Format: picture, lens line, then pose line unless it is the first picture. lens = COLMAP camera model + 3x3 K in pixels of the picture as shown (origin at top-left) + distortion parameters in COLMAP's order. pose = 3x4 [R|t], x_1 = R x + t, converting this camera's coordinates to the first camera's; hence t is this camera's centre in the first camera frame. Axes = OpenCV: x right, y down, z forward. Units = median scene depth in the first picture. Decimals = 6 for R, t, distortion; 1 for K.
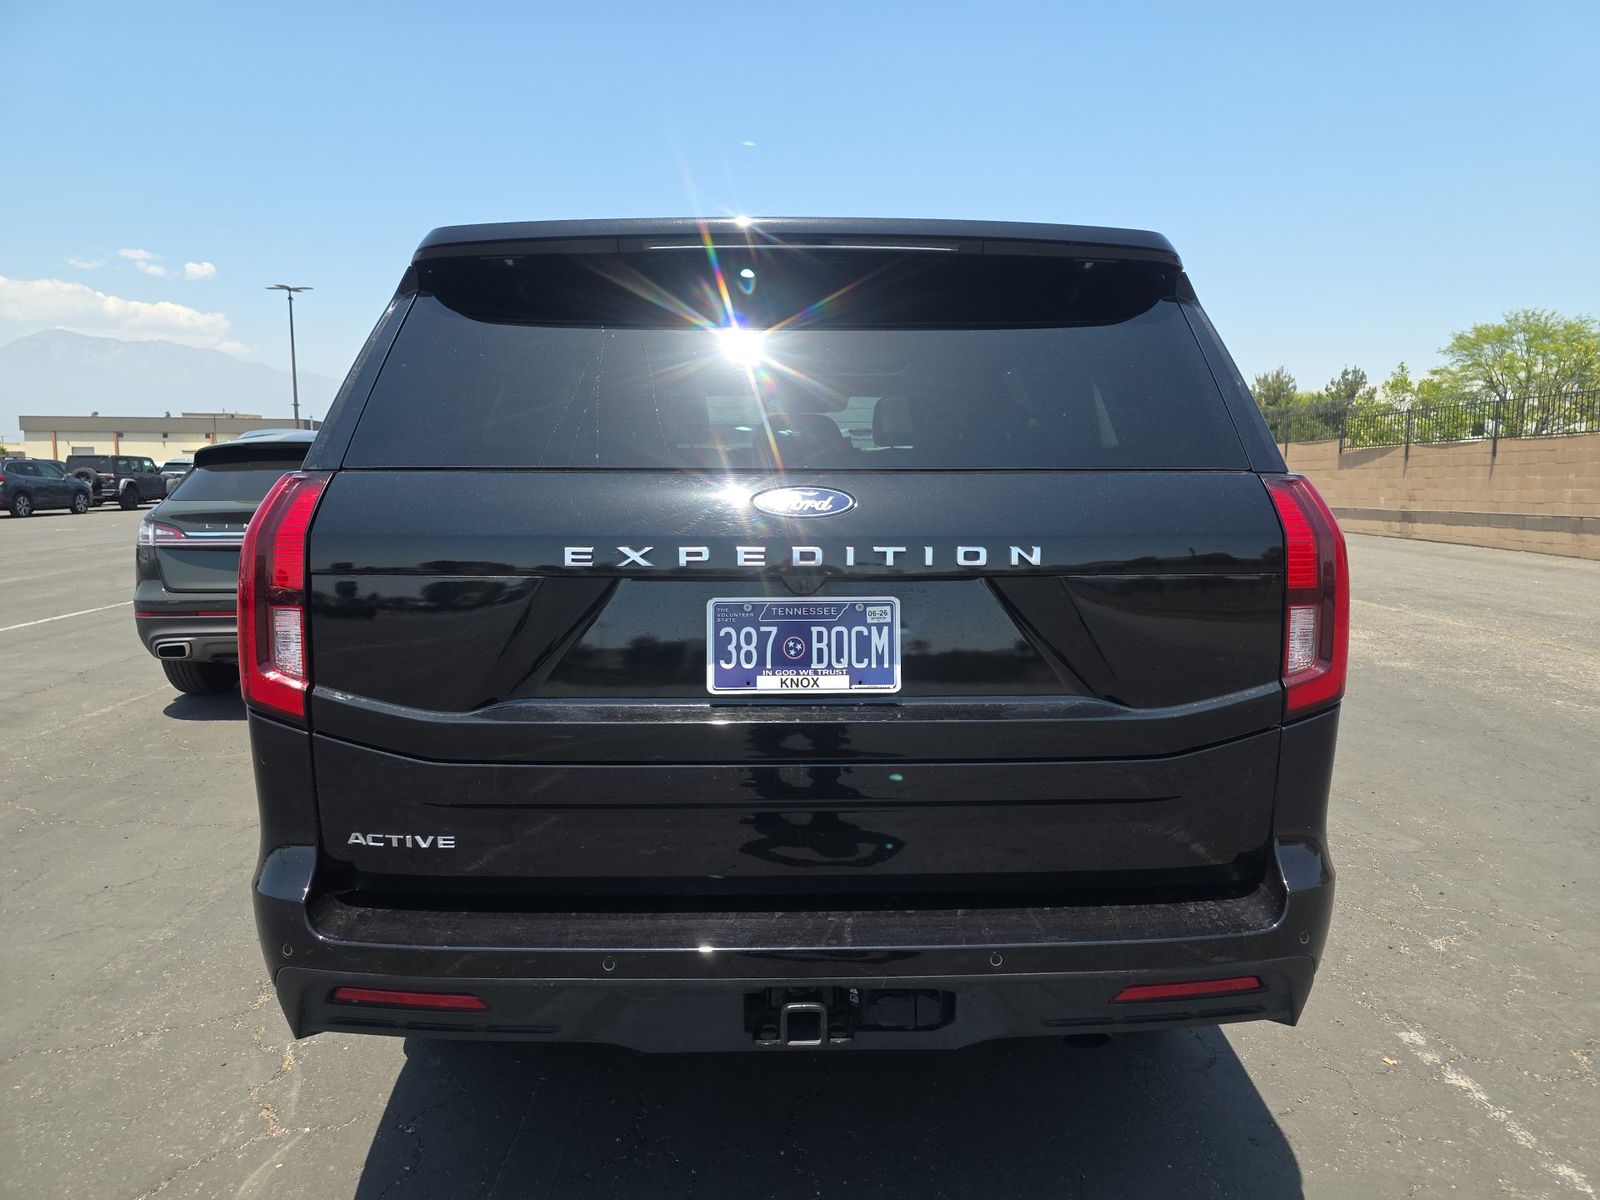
lens RADIAL K [[1099.9, 0, 800.0], [0, 1099.9, 600.0], [0, 0, 1]] dist [0.028709, -0.000611]
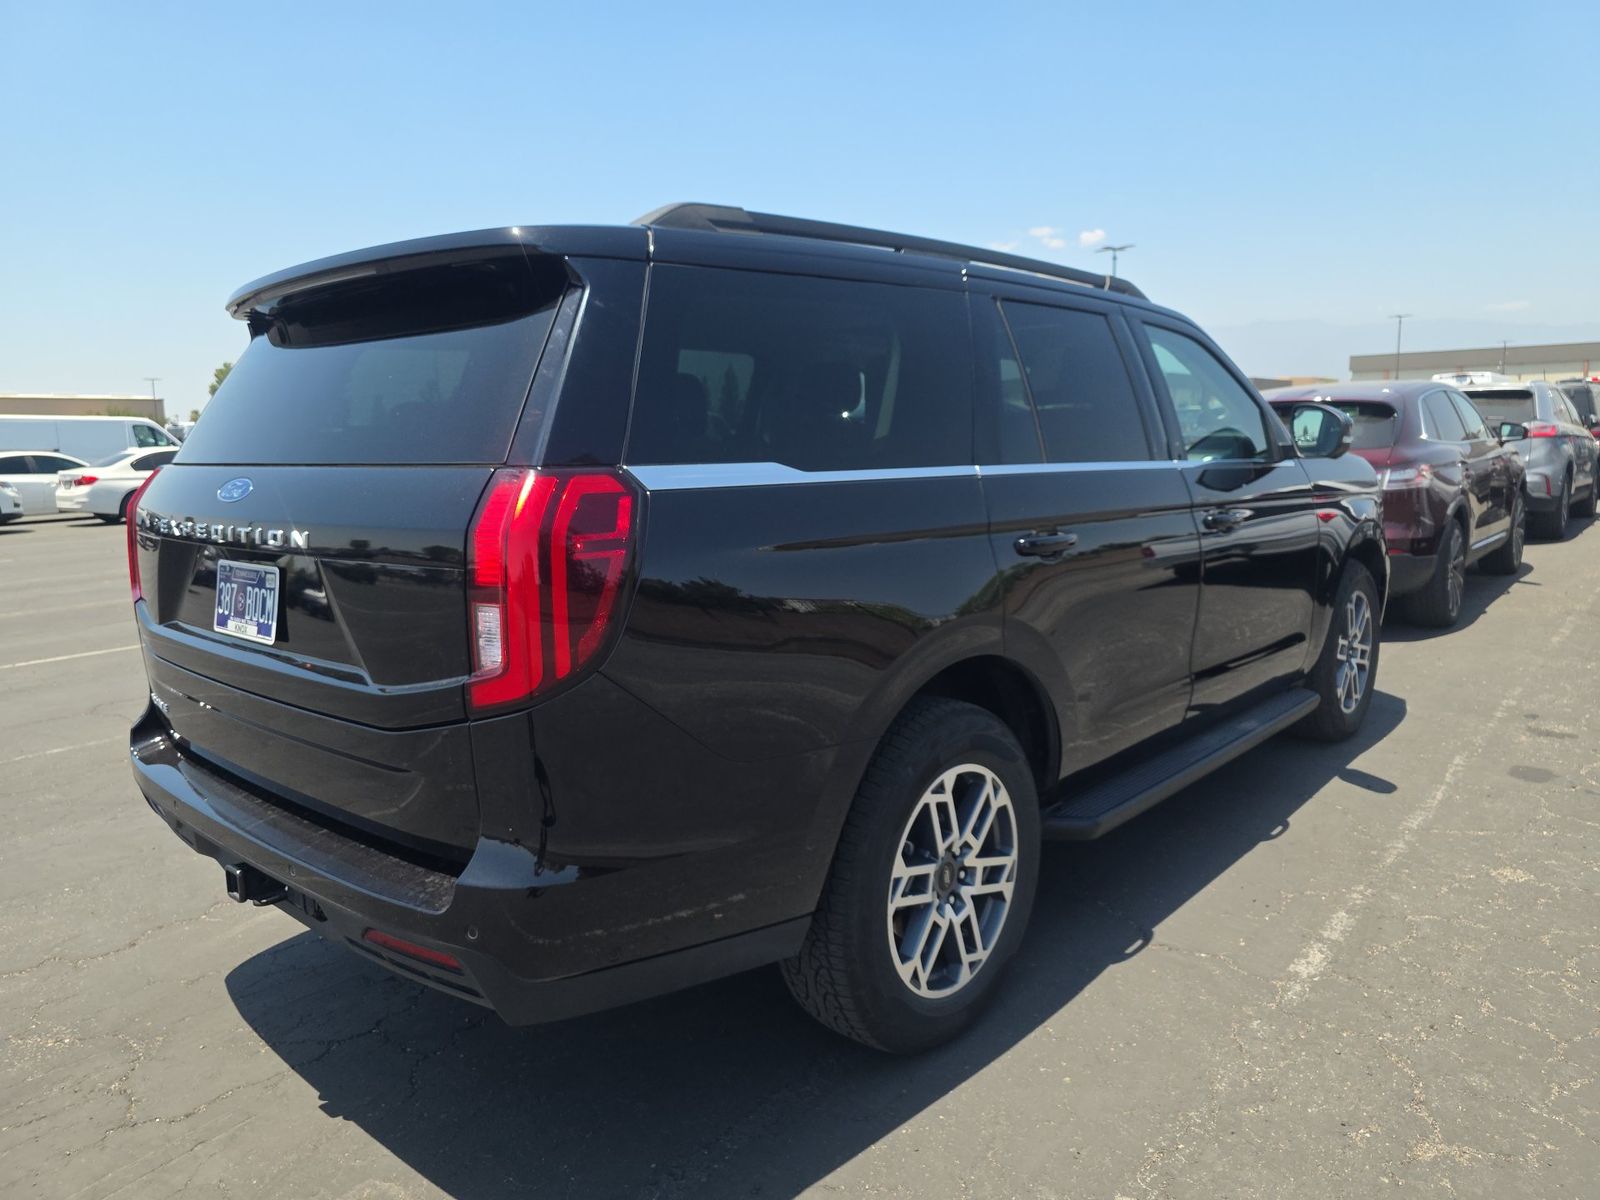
lens RADIAL K [[1114.2, 0, 801.5], [0, 1114.2, 583.0], [0, 0, 1]] dist [0.003815, -0.000431]
pose [[0.730611, 0.072111, -0.678975, 1.354231], [-0.050826, 0.997392, 0.051238, -0.079010], [0.680899, -0.002925, 0.732371, 0.471395]]
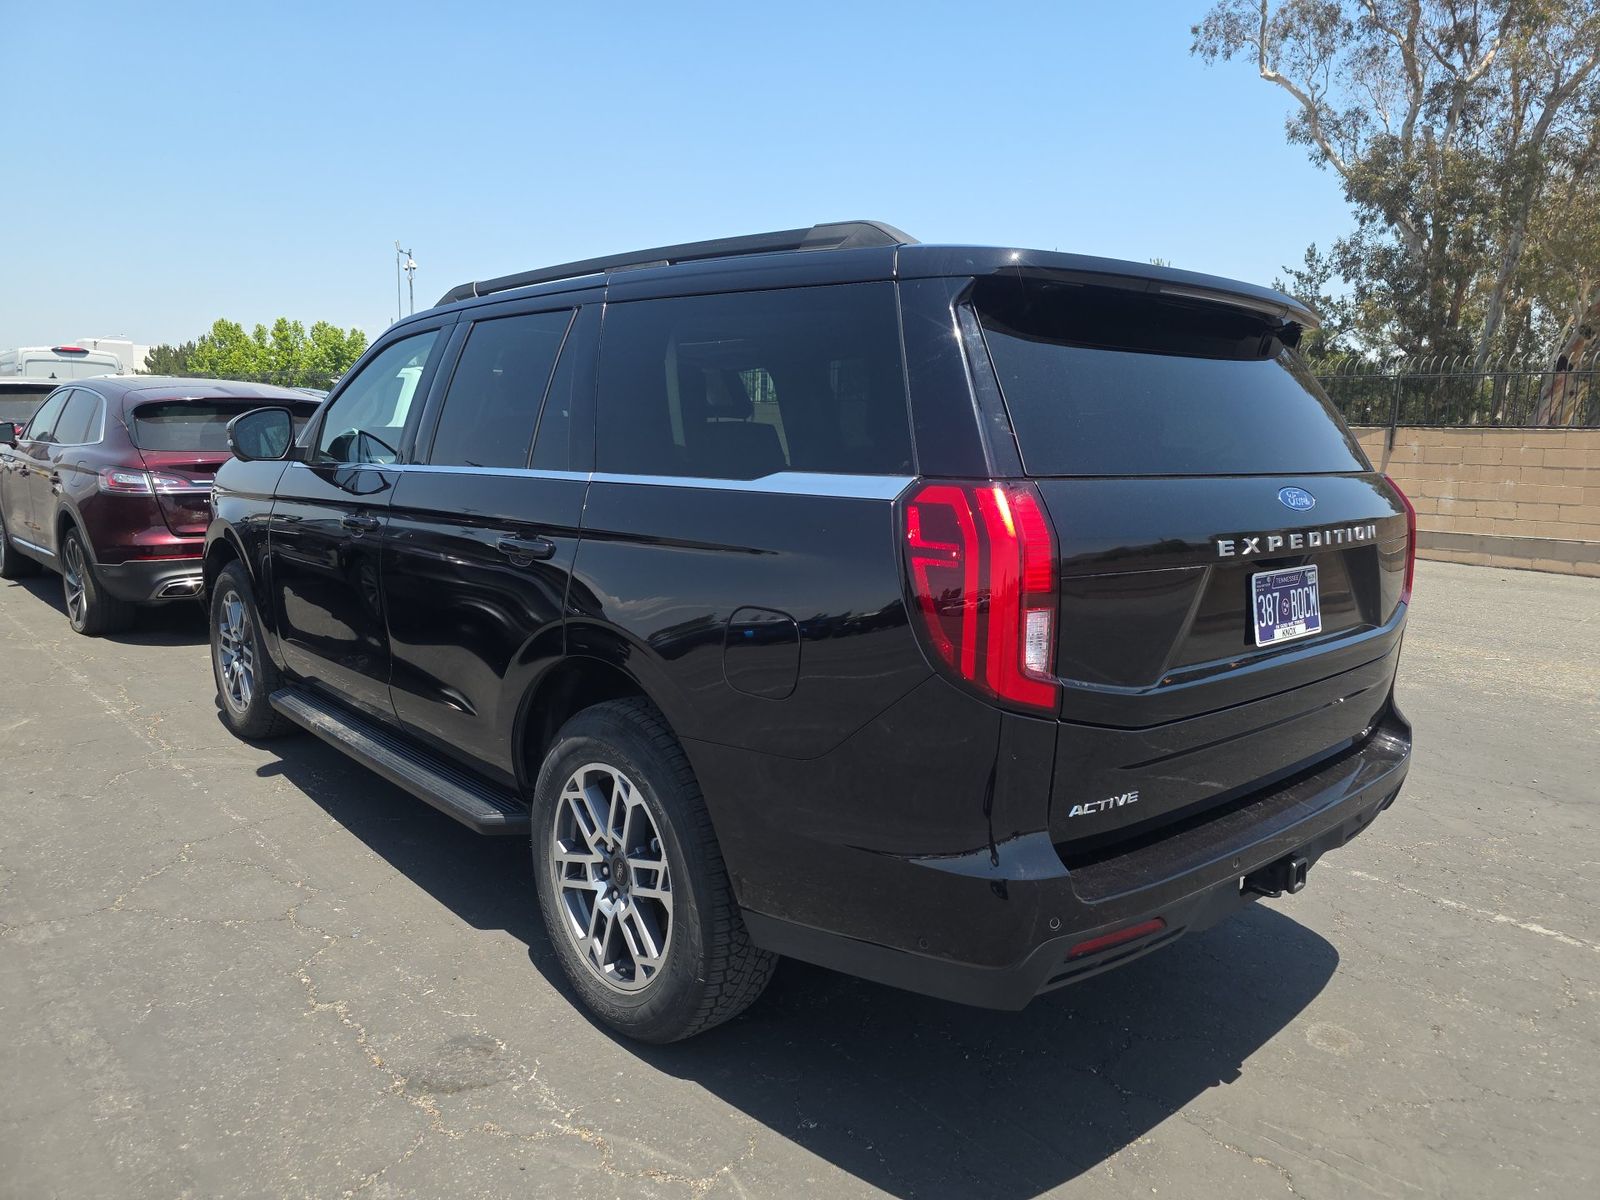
lens RADIAL K [[1099.9, 0, 800.0], [0, 1099.9, 600.0], [0, 0, 1]] dist [0.028709, -0.000611]
pose [[0.758033, -0.080752, 0.647197, -1.325792], [0.056284, 0.996703, 0.058438, -0.077634], [-0.649783, -0.007871, 0.760079, 0.338962]]
